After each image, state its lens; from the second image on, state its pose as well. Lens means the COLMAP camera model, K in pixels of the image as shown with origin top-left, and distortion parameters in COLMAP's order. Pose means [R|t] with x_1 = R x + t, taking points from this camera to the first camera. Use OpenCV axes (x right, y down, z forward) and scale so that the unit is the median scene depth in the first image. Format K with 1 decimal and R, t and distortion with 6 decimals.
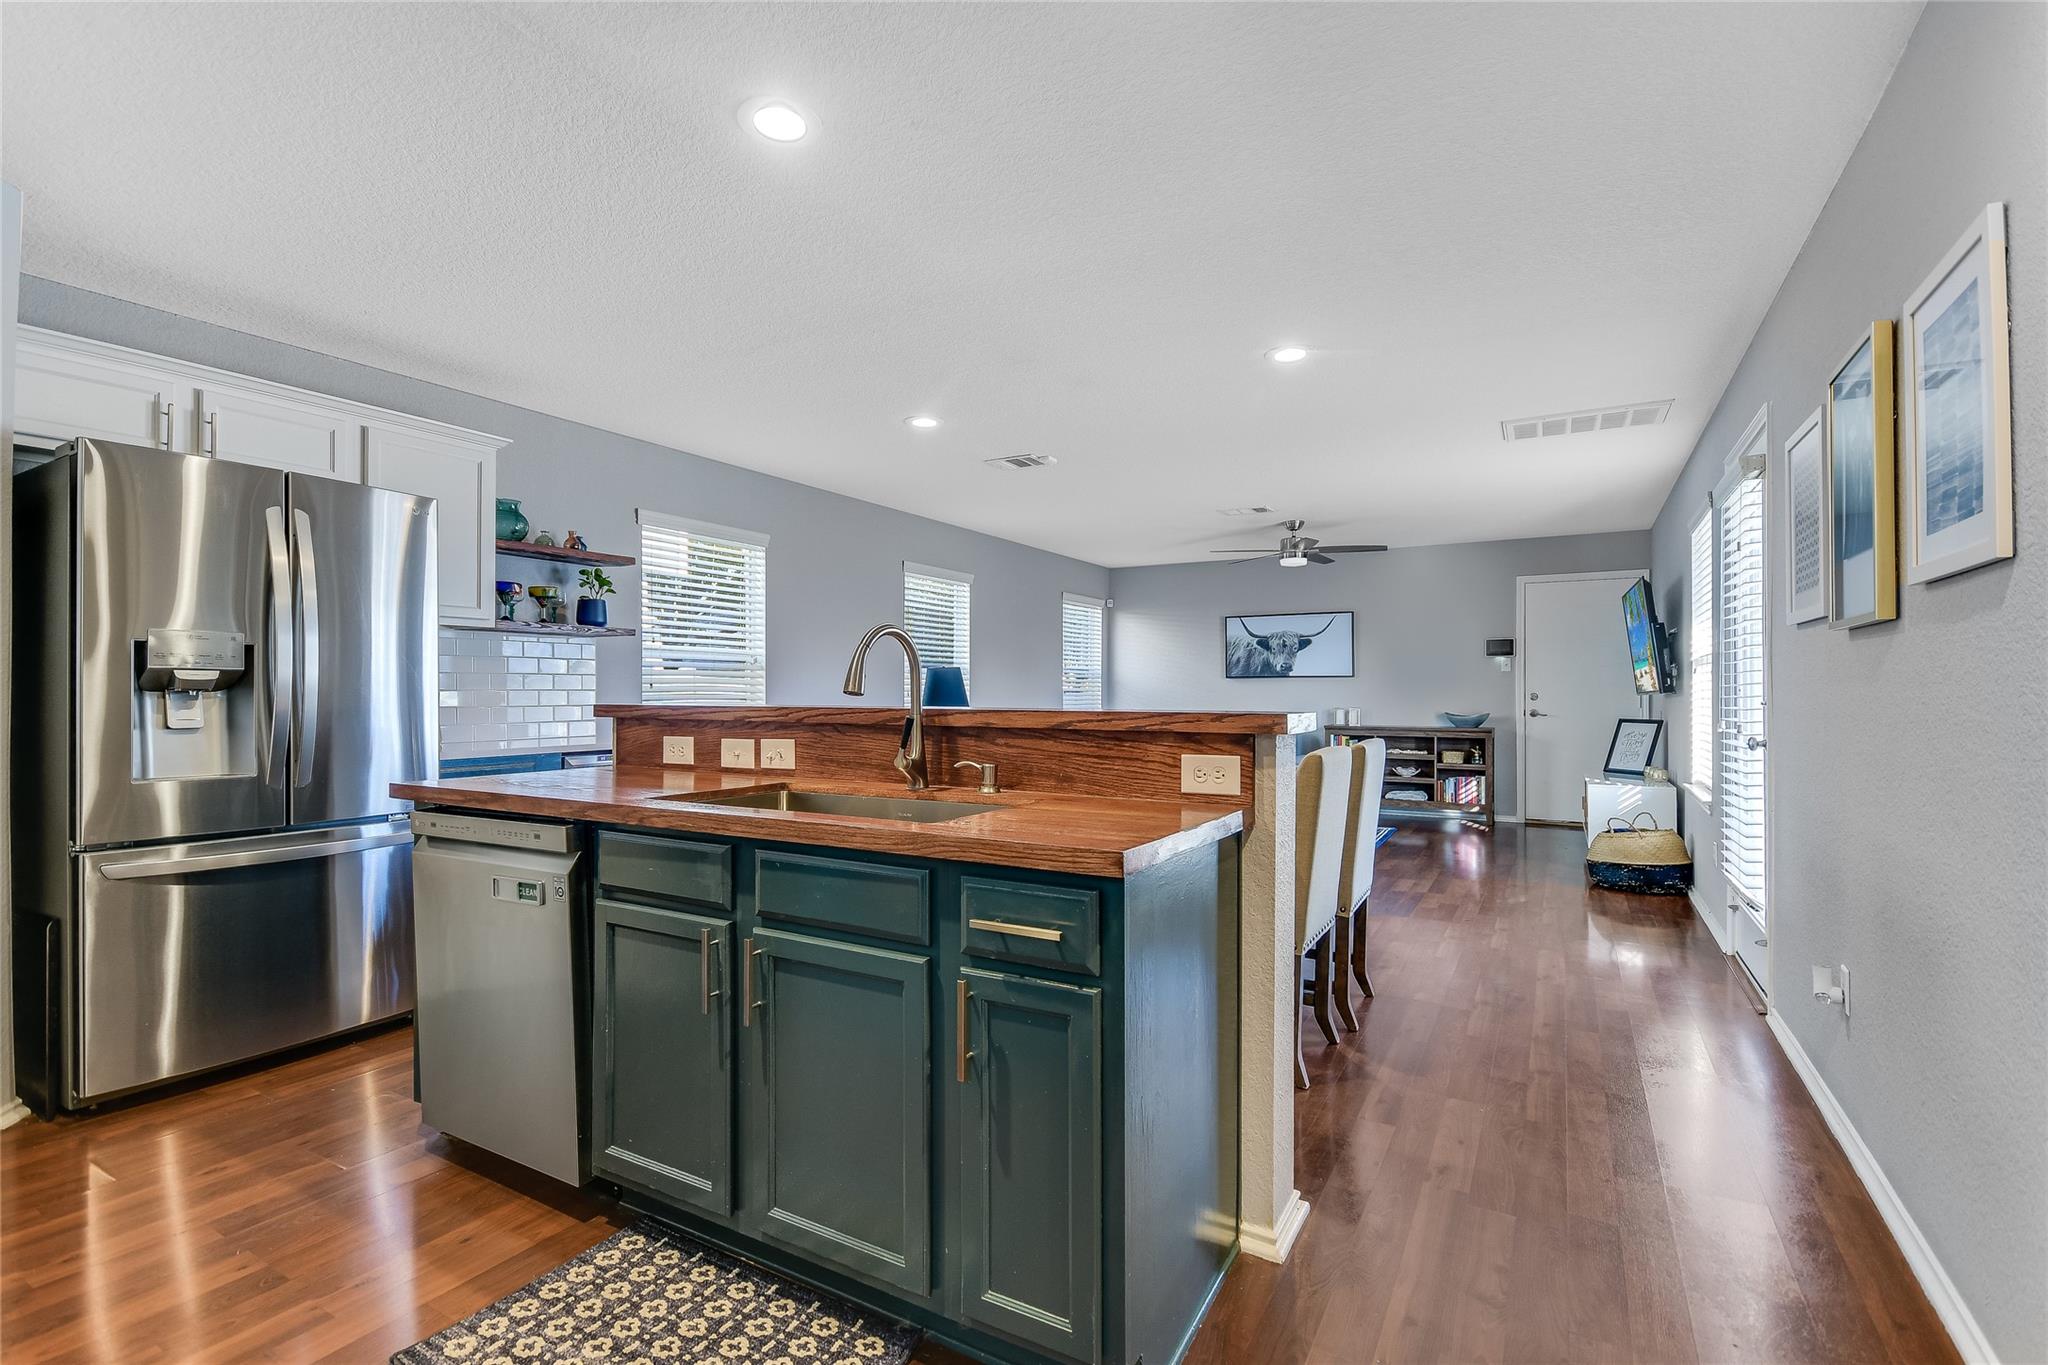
lens RADIAL K [[953.5, 0, 1027.6], [0, 953.5, 688.9], [0, 0, 1]] dist [-0.000675, -0.000064]
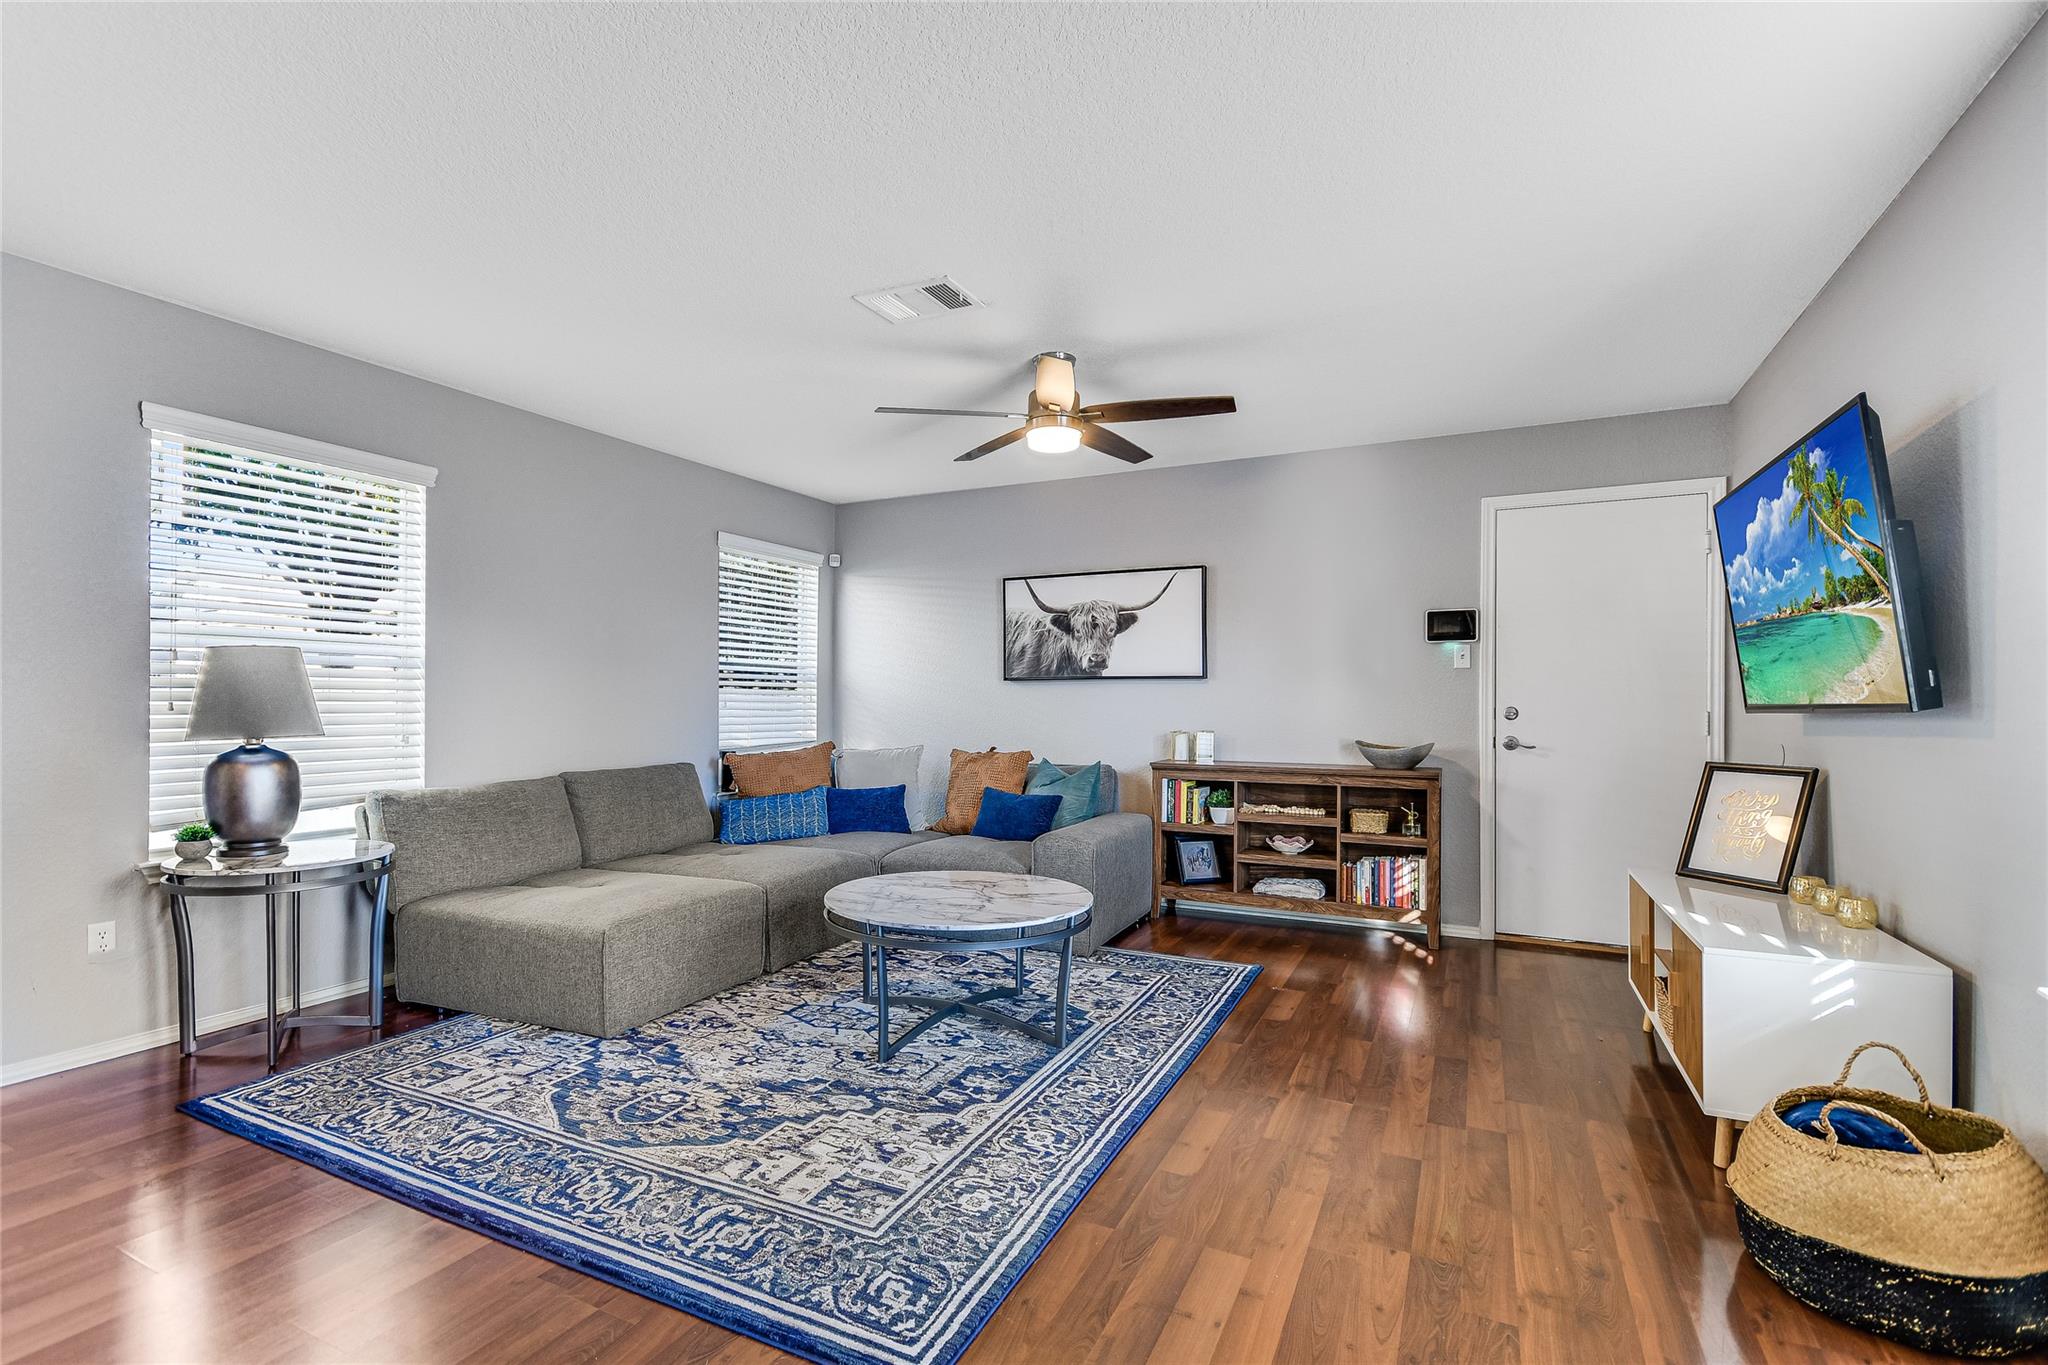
lens RADIAL K [[973.2, 0, 1023.5], [0, 973.2, 705.9], [0, 0, 1]] dist [0.000734, 0.000148]
pose [[0.997688, 0.001545, 0.067950, 0.202816], [-0.001988, 0.999977, 0.006451, 0.000732], [-0.067939, -0.006572, 0.997668, 0.440471]]
